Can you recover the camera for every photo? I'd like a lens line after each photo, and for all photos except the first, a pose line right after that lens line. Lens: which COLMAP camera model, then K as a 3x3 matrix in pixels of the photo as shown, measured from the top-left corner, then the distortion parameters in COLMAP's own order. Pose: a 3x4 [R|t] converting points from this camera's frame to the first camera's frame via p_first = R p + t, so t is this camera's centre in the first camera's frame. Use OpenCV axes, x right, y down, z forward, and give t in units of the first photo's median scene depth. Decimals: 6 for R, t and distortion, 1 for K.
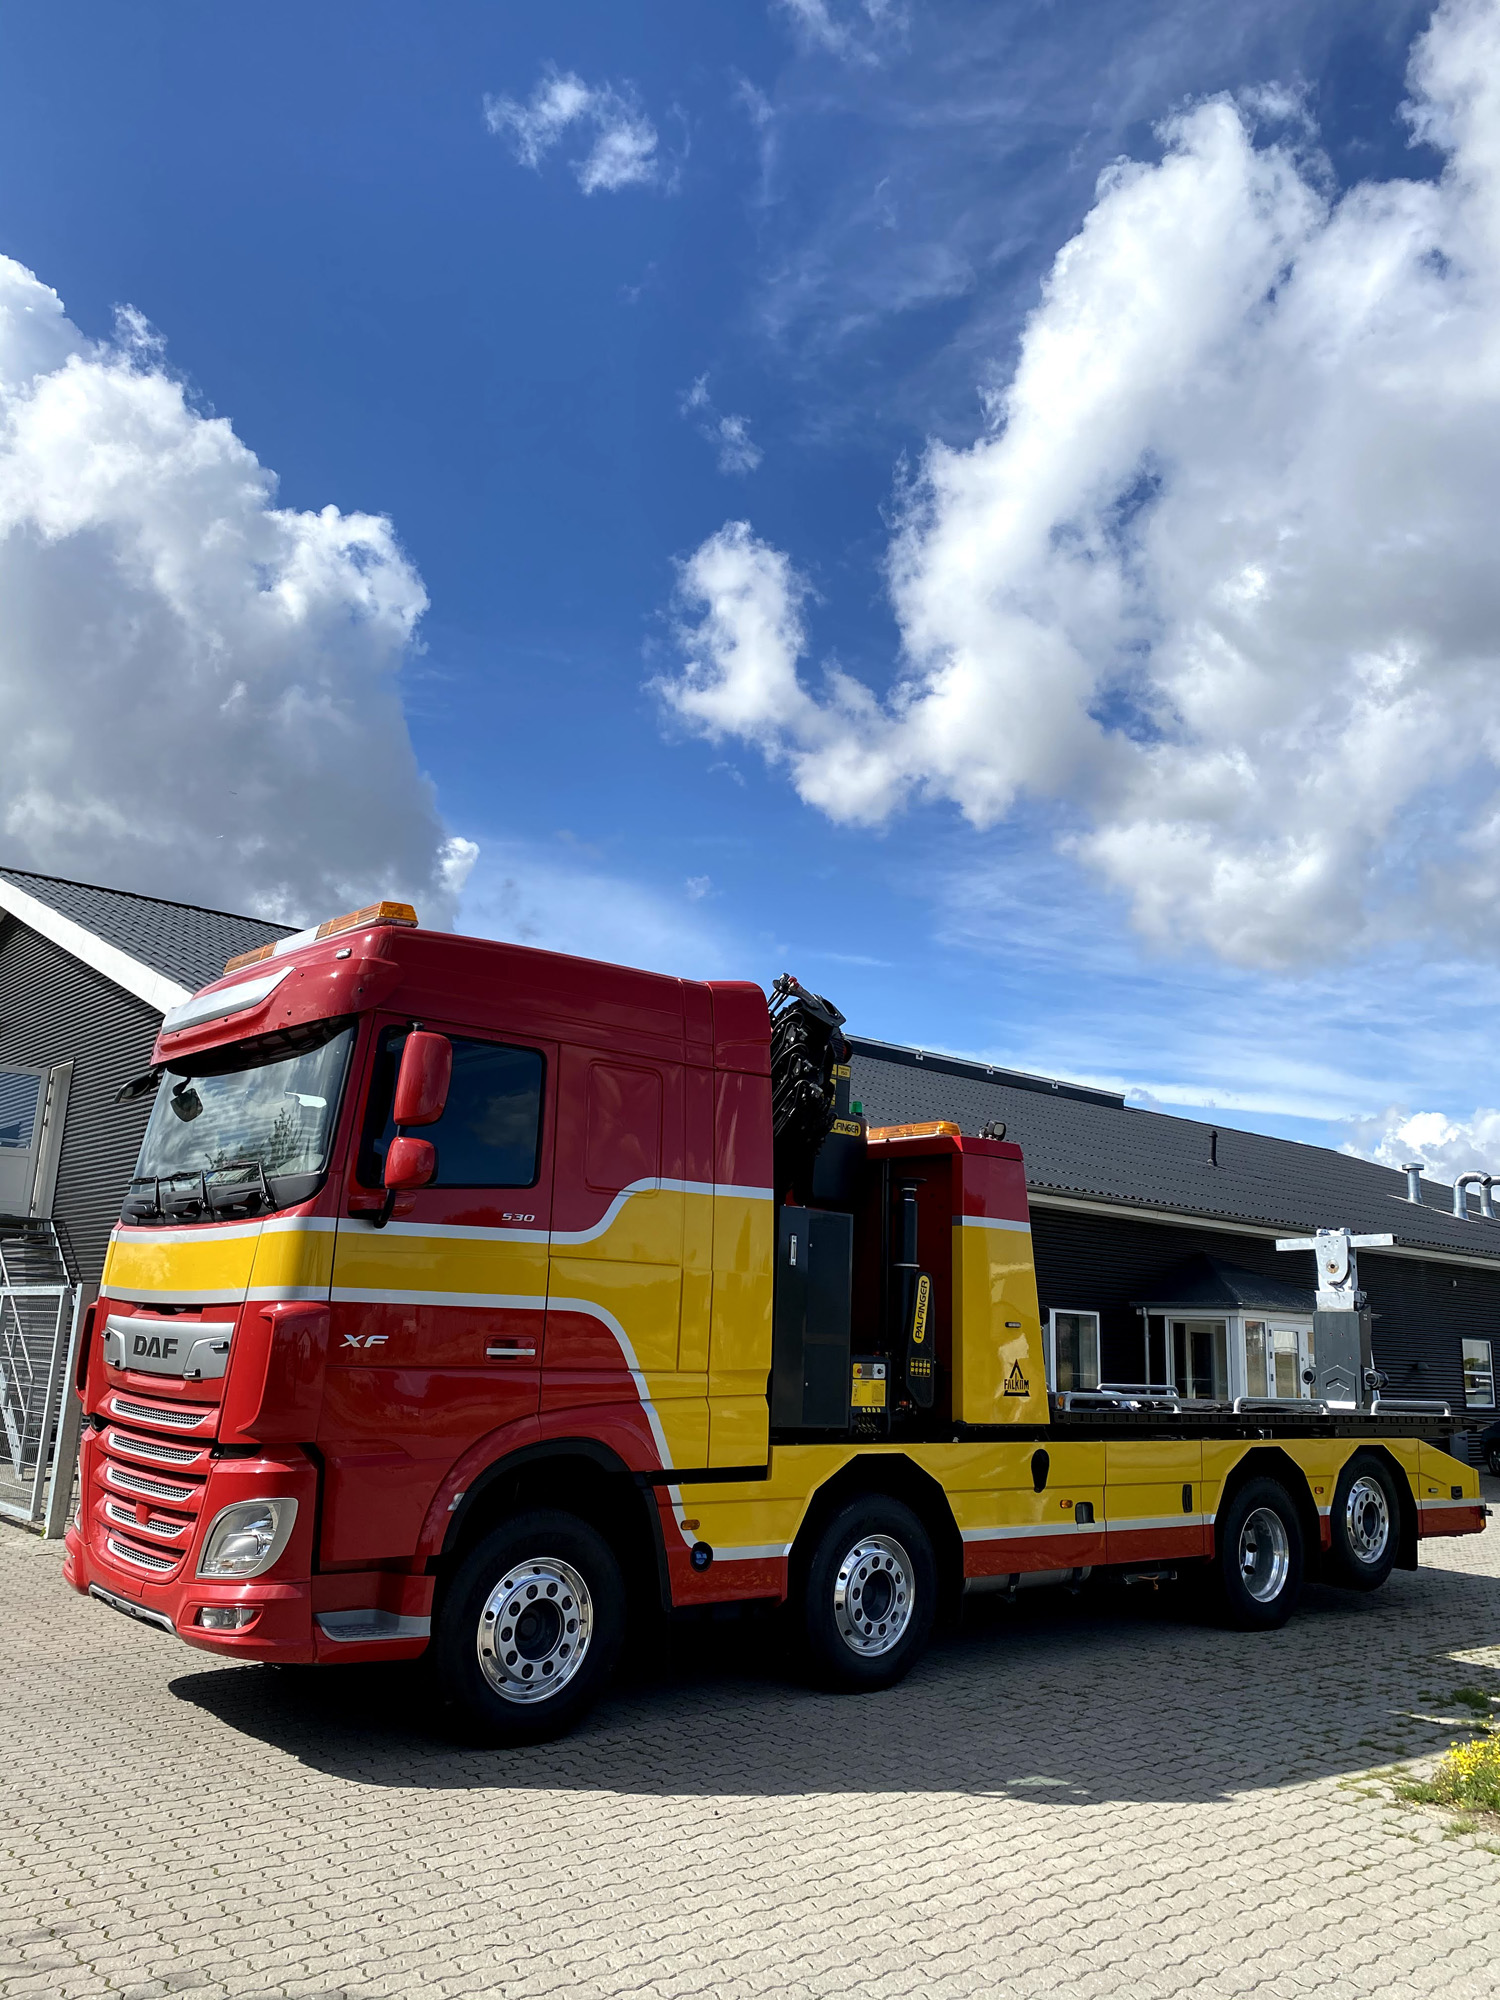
lens RADIAL K [[1524.9, 0, 750.0], [0, 1524.9, 1000.0], [0, 0, 1]] dist [0.015156, -0.009378]
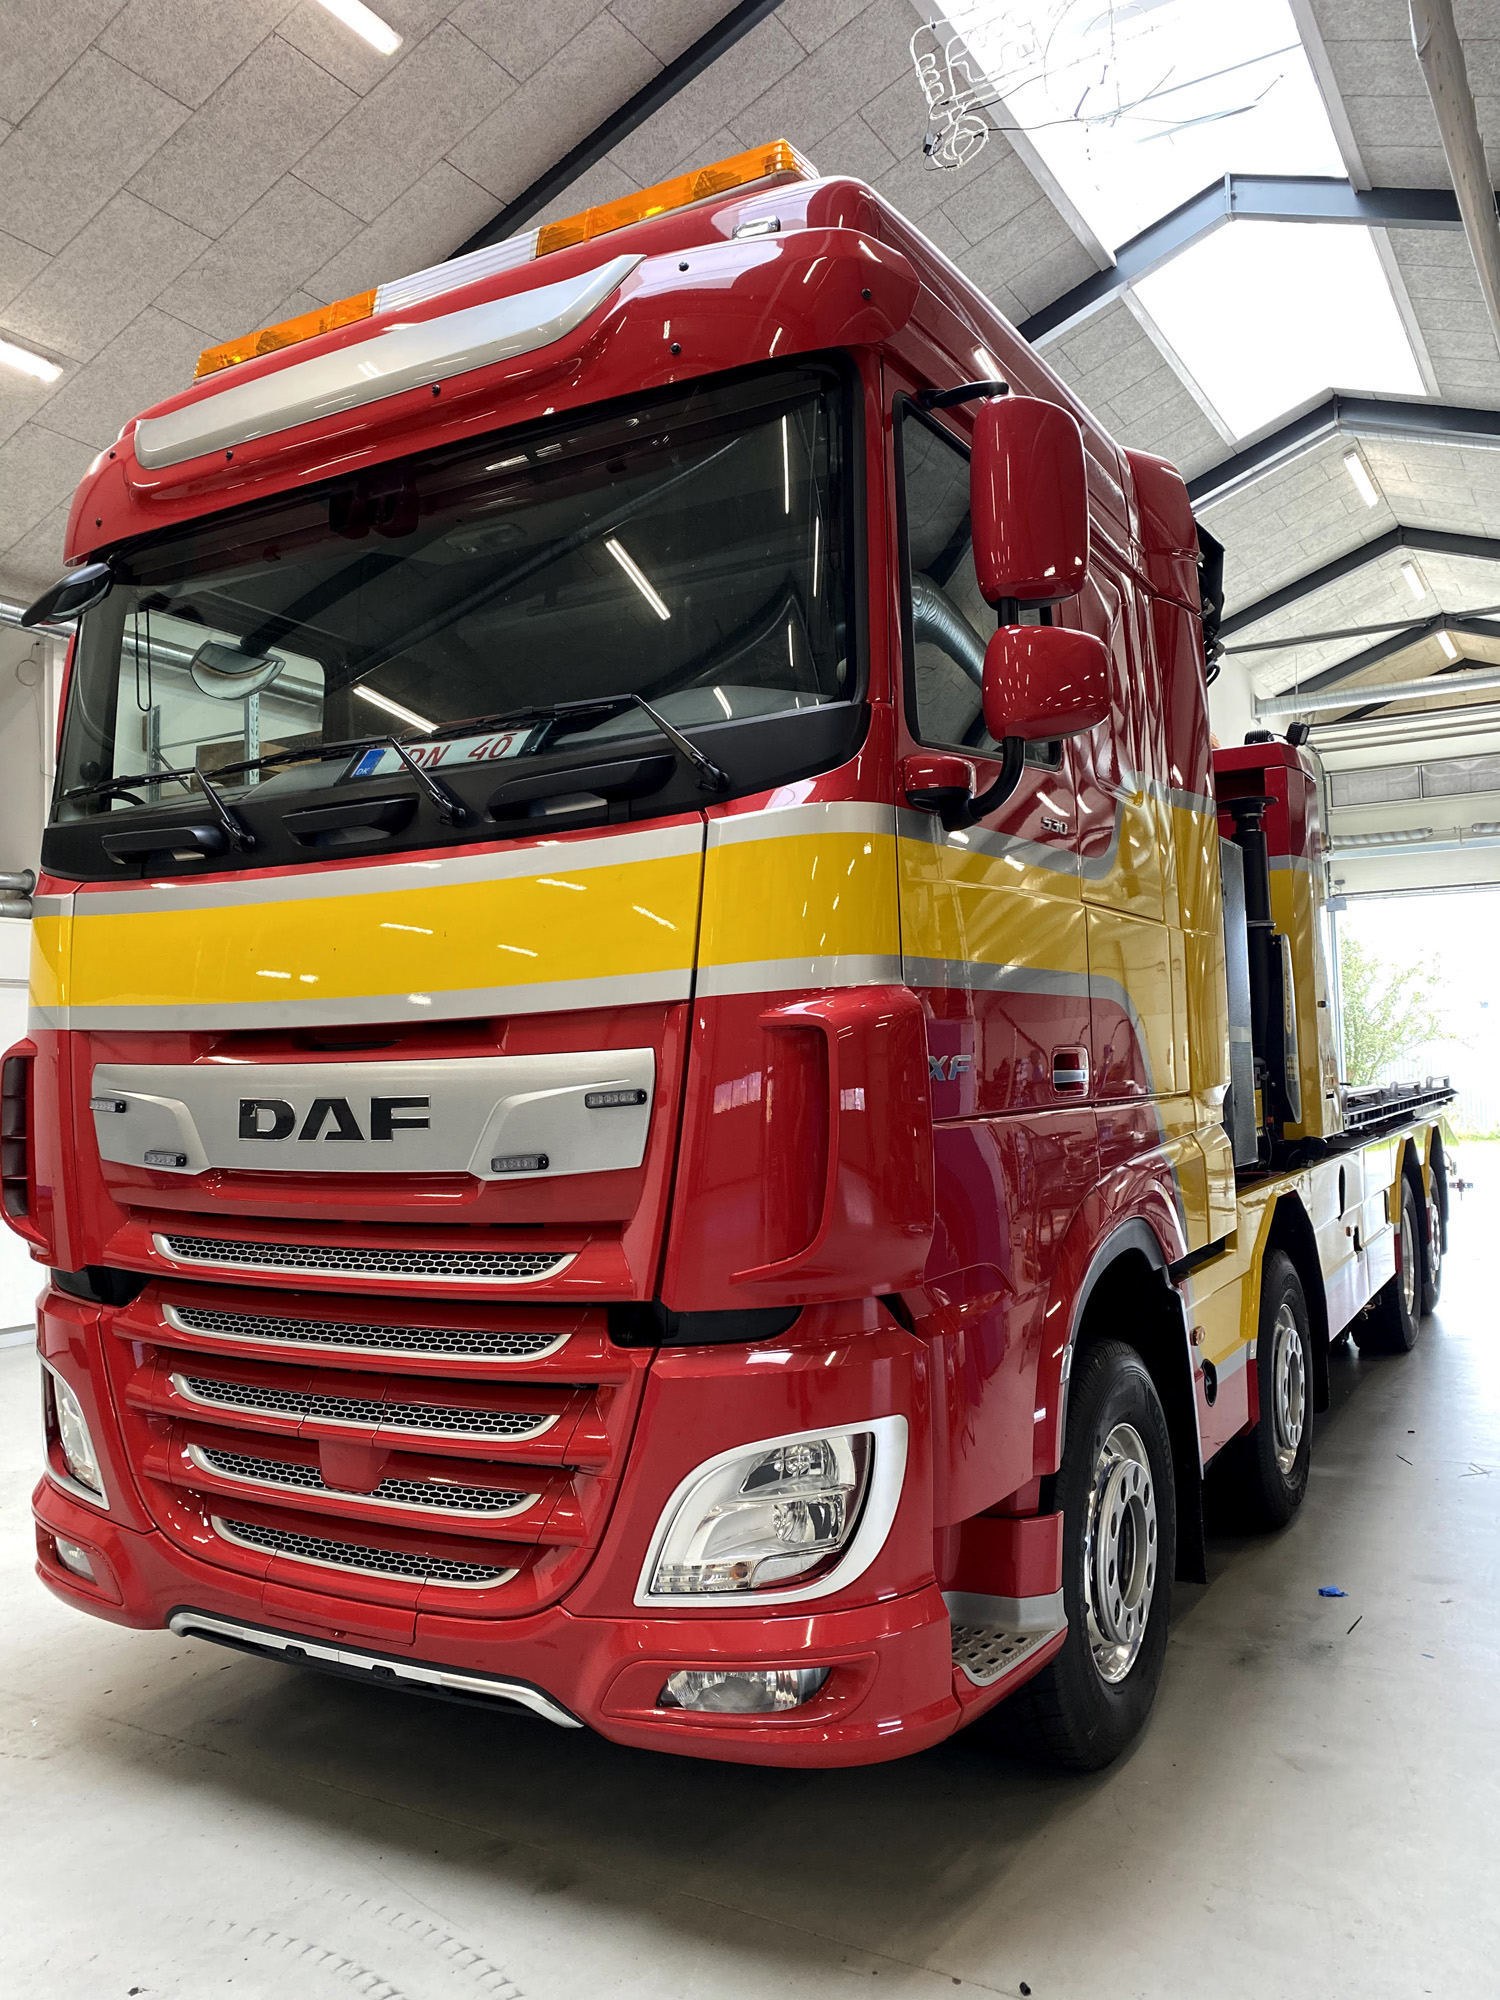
lens RADIAL K [[1524.9, 0, 750.0], [0, 1524.9, 1000.0], [0, 0, 1]] dist [0.015156, -0.009378]
pose [[0.941131, -0.060842, 0.332521, -0.375930], [0.000749, 0.984043, 0.177932, 0.098377], [-0.338041, -0.167208, 0.926159, 0.480992]]
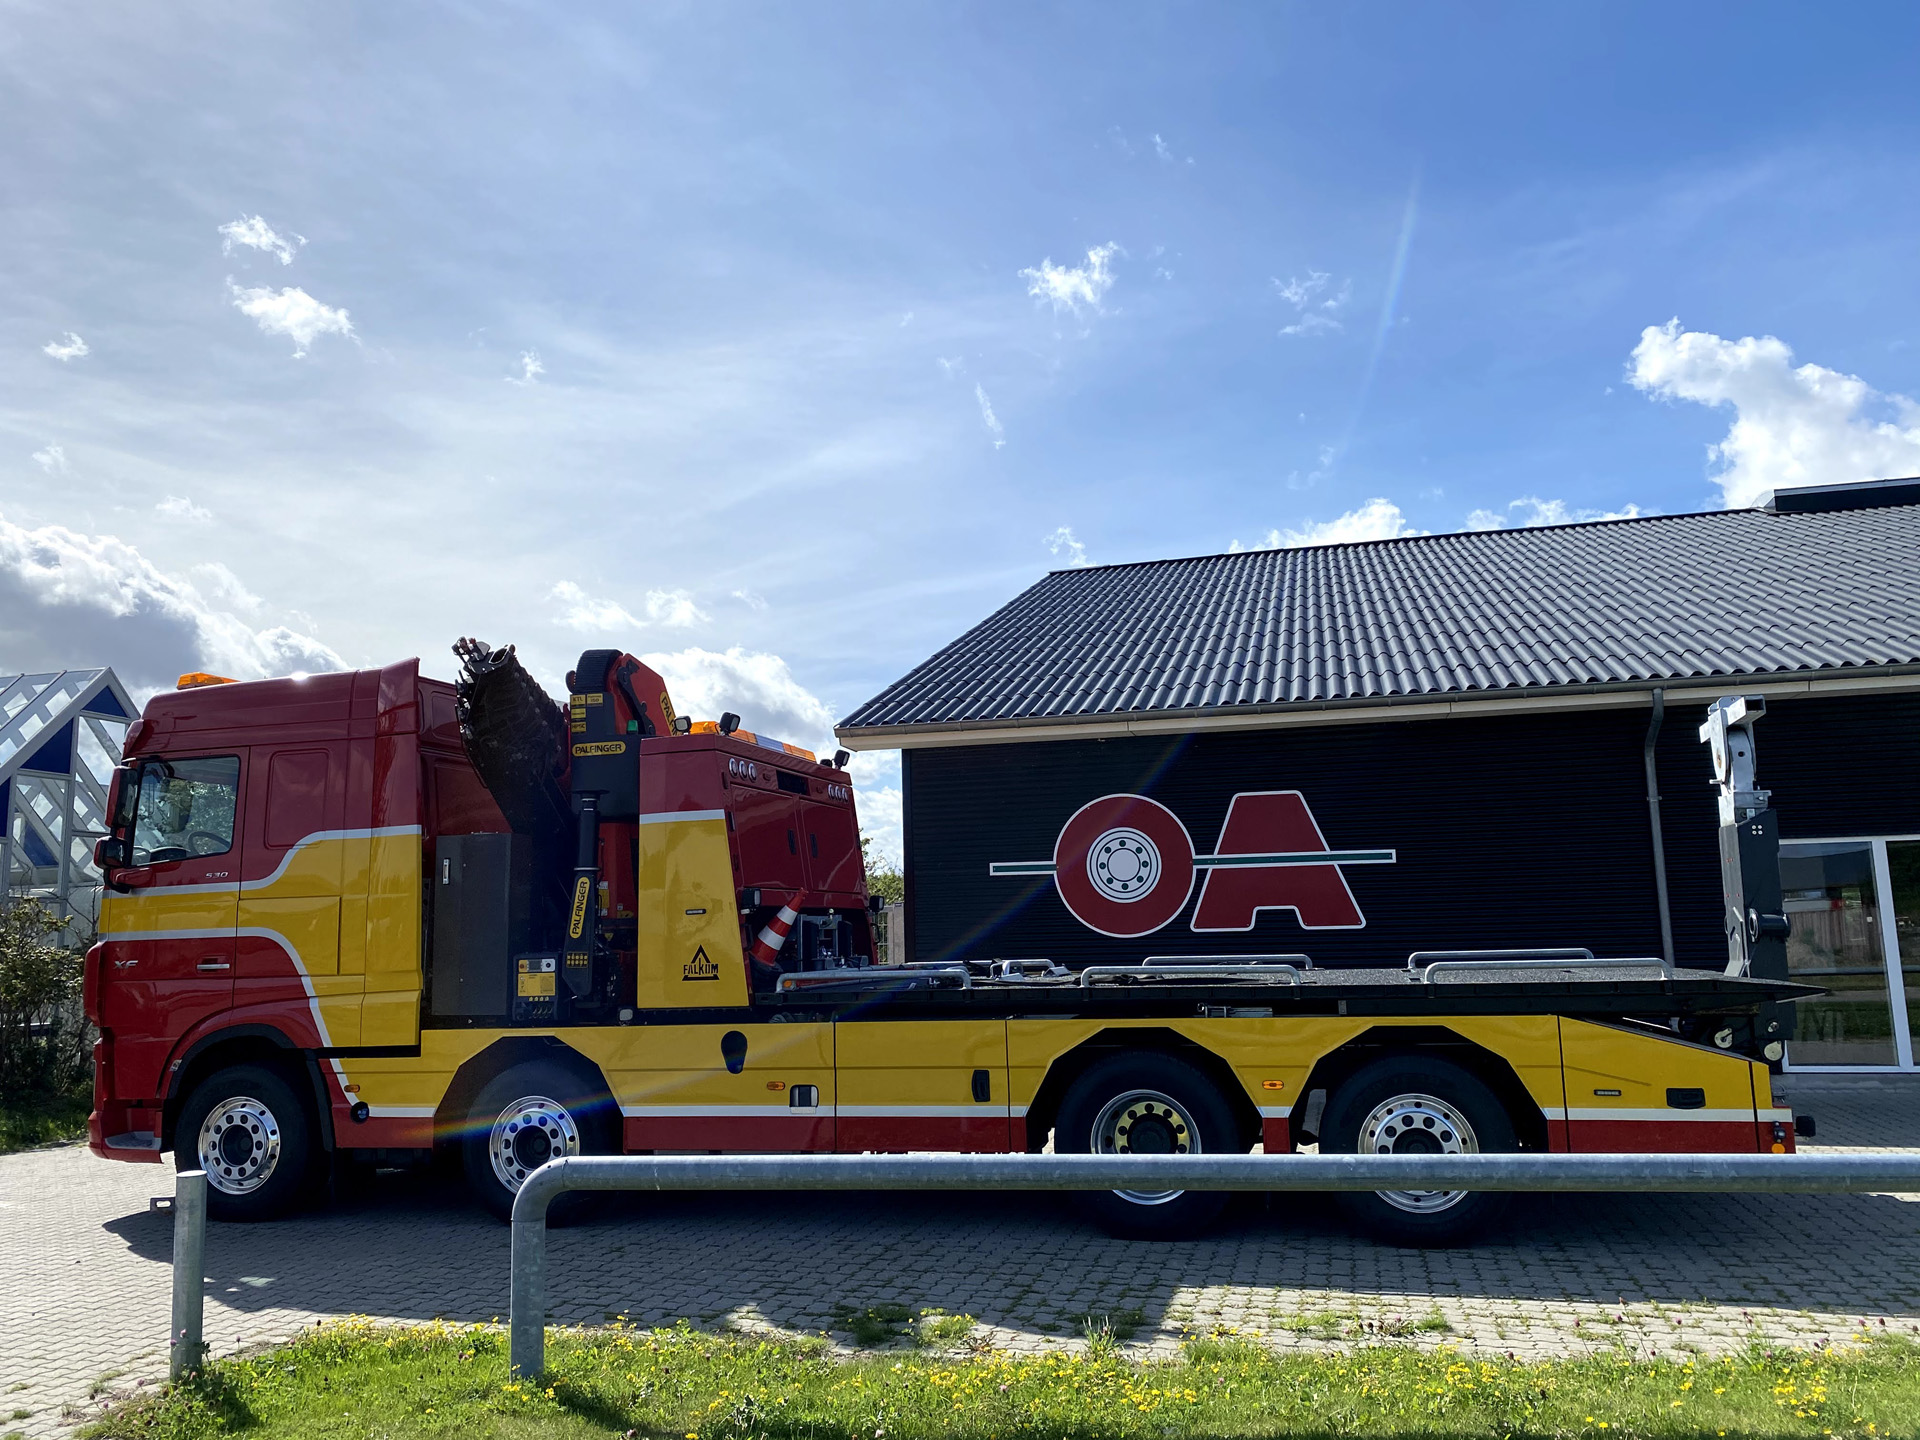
lens RADIAL K [[1463.9, 0, 960.0], [0, 1463.9, 720.0], [0, 0, 1]] dist [0.015156, -0.009378]
pose [[0.589264, -0.159177, -0.792106, 1.248796], [0.231078, 0.972650, -0.023554, 0.175528], [0.774191, -0.169159, 0.609930, 0.650434]]
